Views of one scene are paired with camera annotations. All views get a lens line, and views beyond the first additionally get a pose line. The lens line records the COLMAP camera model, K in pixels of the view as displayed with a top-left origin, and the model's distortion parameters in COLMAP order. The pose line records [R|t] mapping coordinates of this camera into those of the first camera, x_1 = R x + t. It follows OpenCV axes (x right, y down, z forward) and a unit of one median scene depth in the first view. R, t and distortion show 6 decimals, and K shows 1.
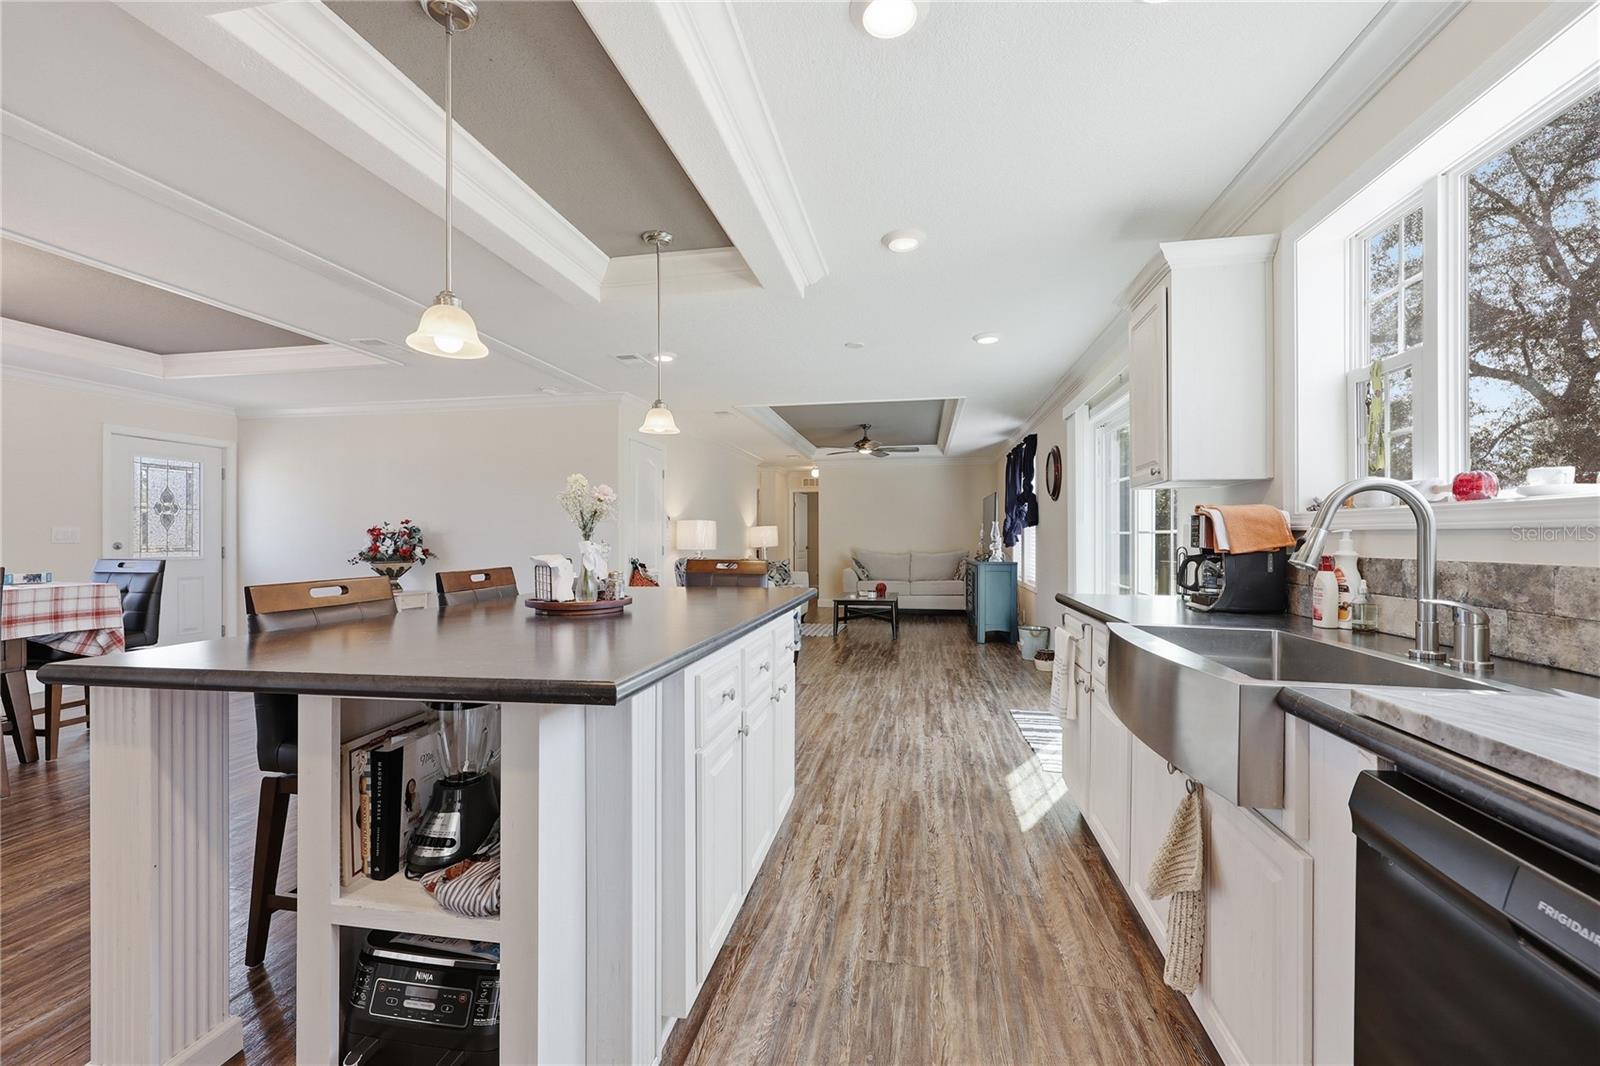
lens RADIAL K [[645.5, 0, 806.4], [0, 645.5, 540.9], [0, 0, 1]] dist [0.003806, 0.000017]
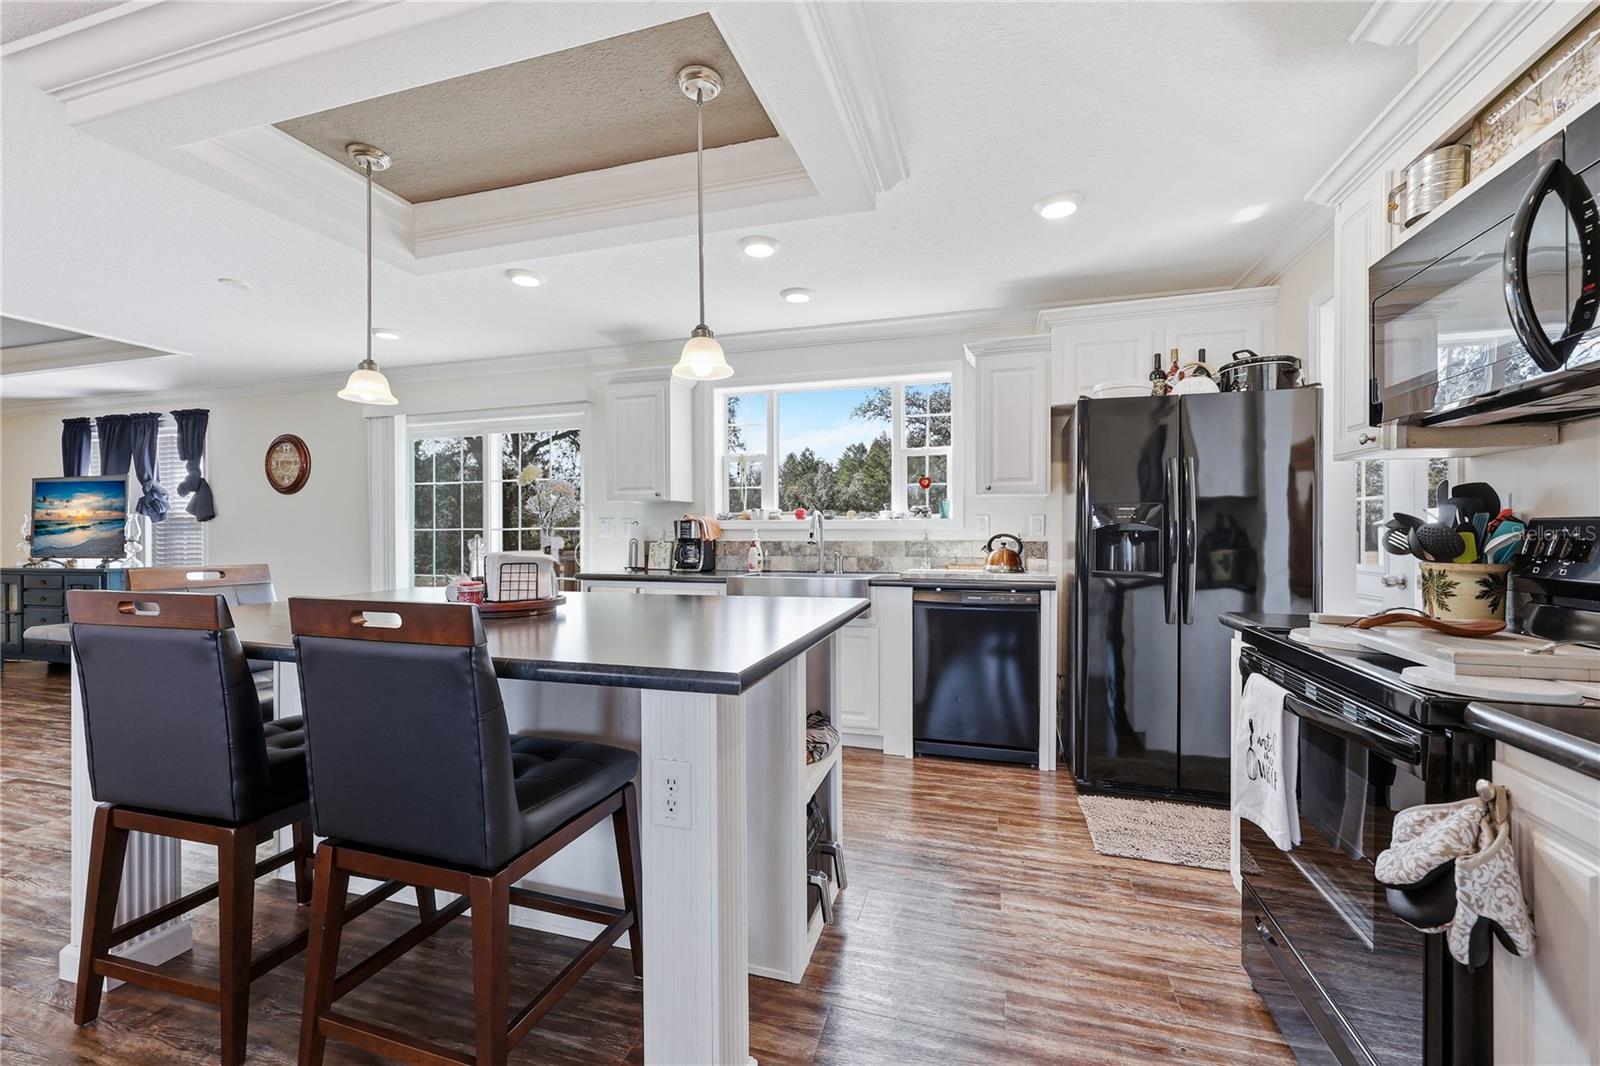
lens RADIAL K [[653.2, 0, 805.4], [0, 653.2, 532.2], [0, 0, 1]] dist [0.000793, -0.000009]
pose [[0.112162, 0.000518, 0.993690, -1.625616], [0.007229, 0.999973, -0.001337, -0.002367], [-0.993664, 0.007334, 0.112155, 0.615598]]
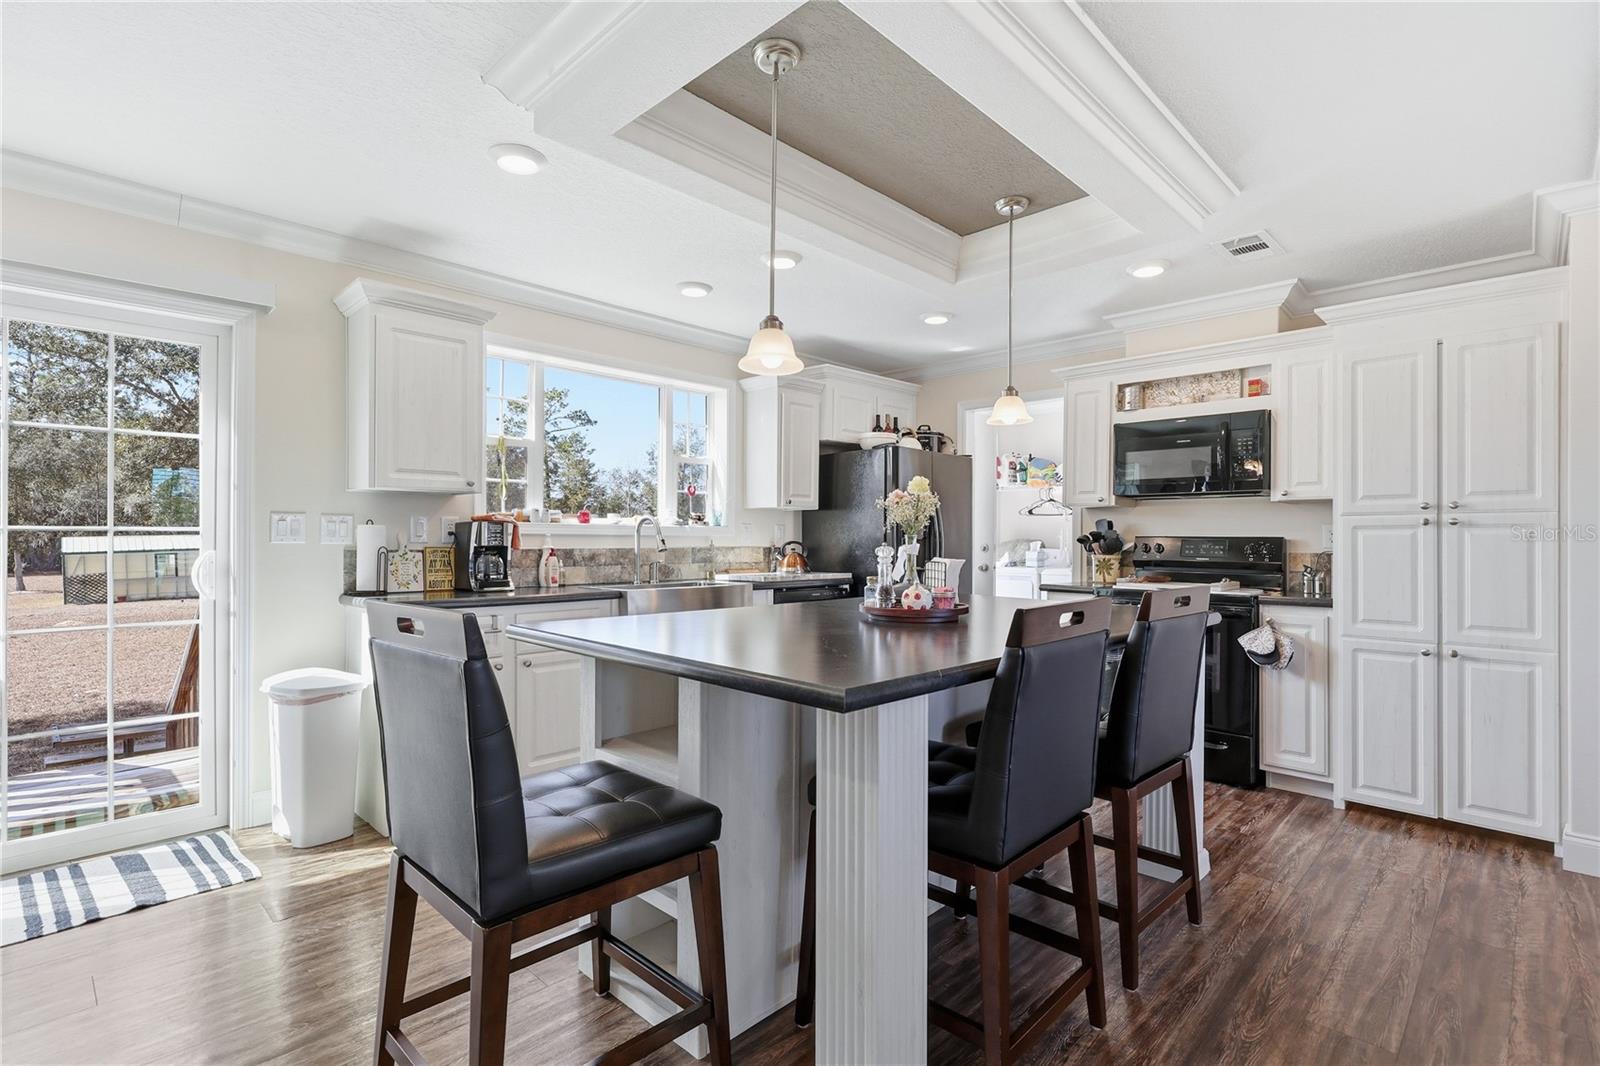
lens RADIAL K [[761.3, 0, 803.1], [0, 761.3, 538.5], [0, 0, 1]] dist [0.001814, -0.000214]
pose [[-0.828028, -0.005306, 0.560661, -1.111907], [-0.003214, 0.999984, 0.004717, -0.019186], [-0.560677, 0.002104, -0.828032, 2.649231]]
